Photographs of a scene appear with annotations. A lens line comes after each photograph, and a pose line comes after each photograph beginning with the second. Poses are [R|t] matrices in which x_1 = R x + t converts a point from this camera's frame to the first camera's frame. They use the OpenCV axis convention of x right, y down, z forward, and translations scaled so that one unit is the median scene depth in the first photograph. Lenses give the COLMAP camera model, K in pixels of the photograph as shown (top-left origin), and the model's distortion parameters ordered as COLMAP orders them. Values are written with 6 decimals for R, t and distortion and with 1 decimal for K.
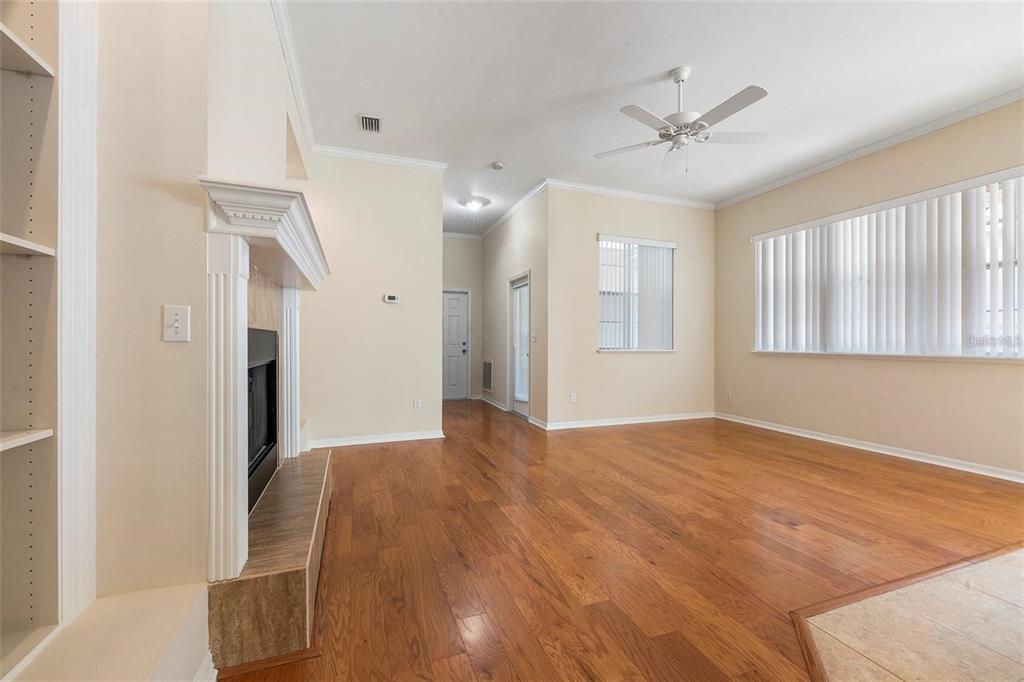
lens RADIAL K [[417.9, 0, 516.5], [0, 417.9, 341.7], [0, 0, 1]] dist [-0.001402, -0.000321]
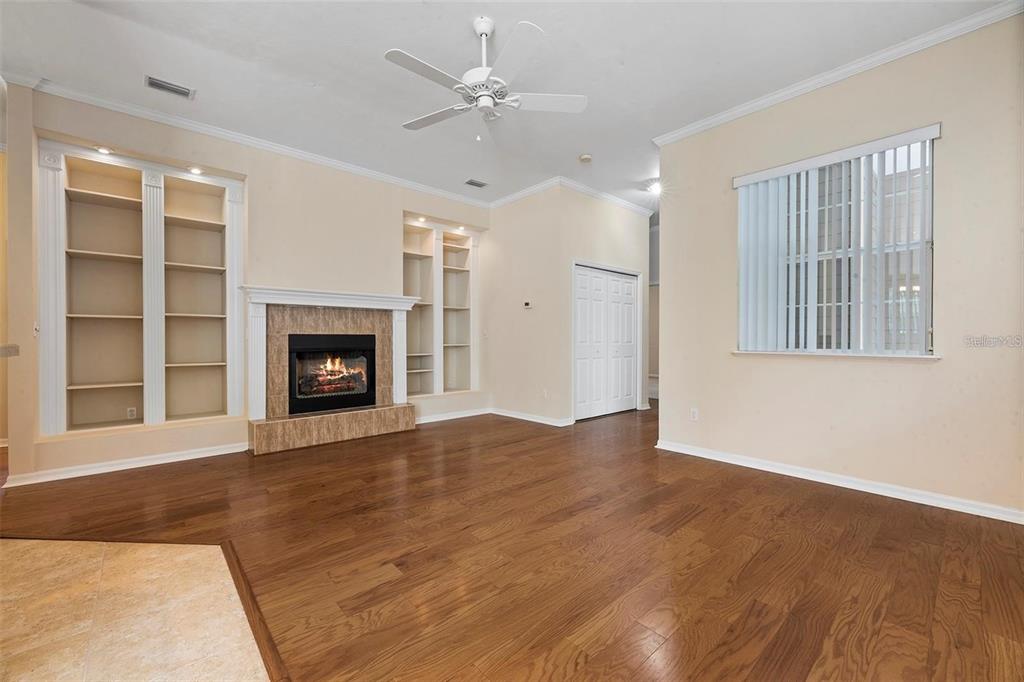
lens RADIAL K [[417.9, 0, 516.5], [0, 417.9, 341.7], [0, 0, 1]] dist [-0.001402, -0.000321]
pose [[0.364579, 0.002931, -0.931168, 1.438802], [0.002435, 0.999989, 0.004101, 0.001761], [0.931169, -0.003762, 0.364568, 0.879197]]
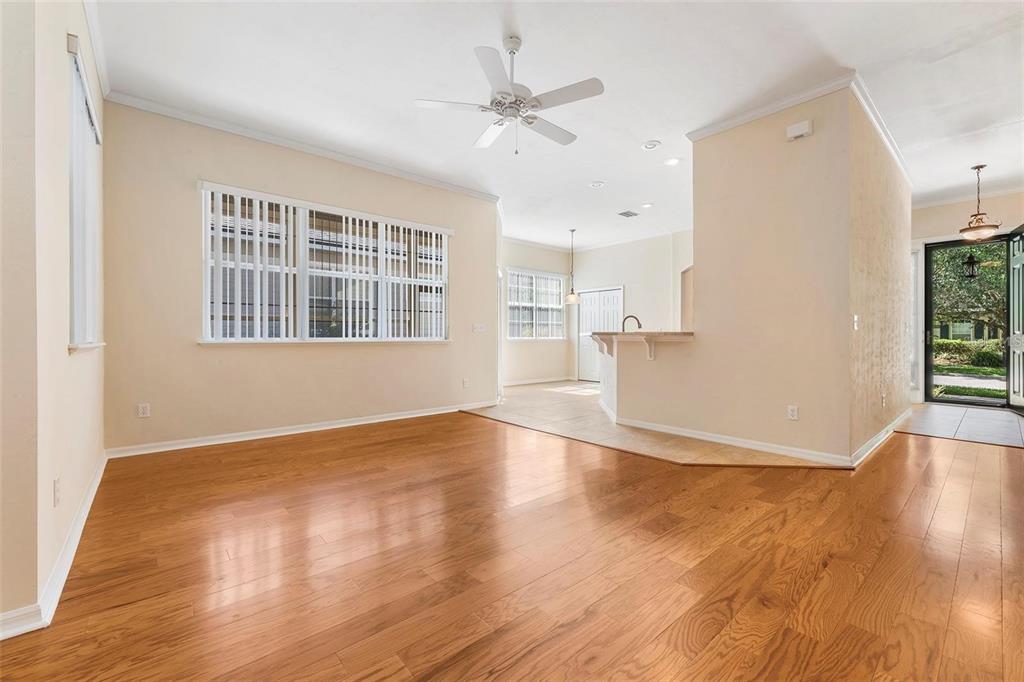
lens RADIAL K [[419.6, 0, 510.0], [0, 419.6, 339.1], [0, 0, 1]] dist [0.000177, 0.000142]
pose [[-0.335820, -0.010668, 0.941866, -0.601885], [-0.001888, 0.999941, 0.010653, 0.018227], [-0.941924, 0.001799, -0.335820, 1.562382]]
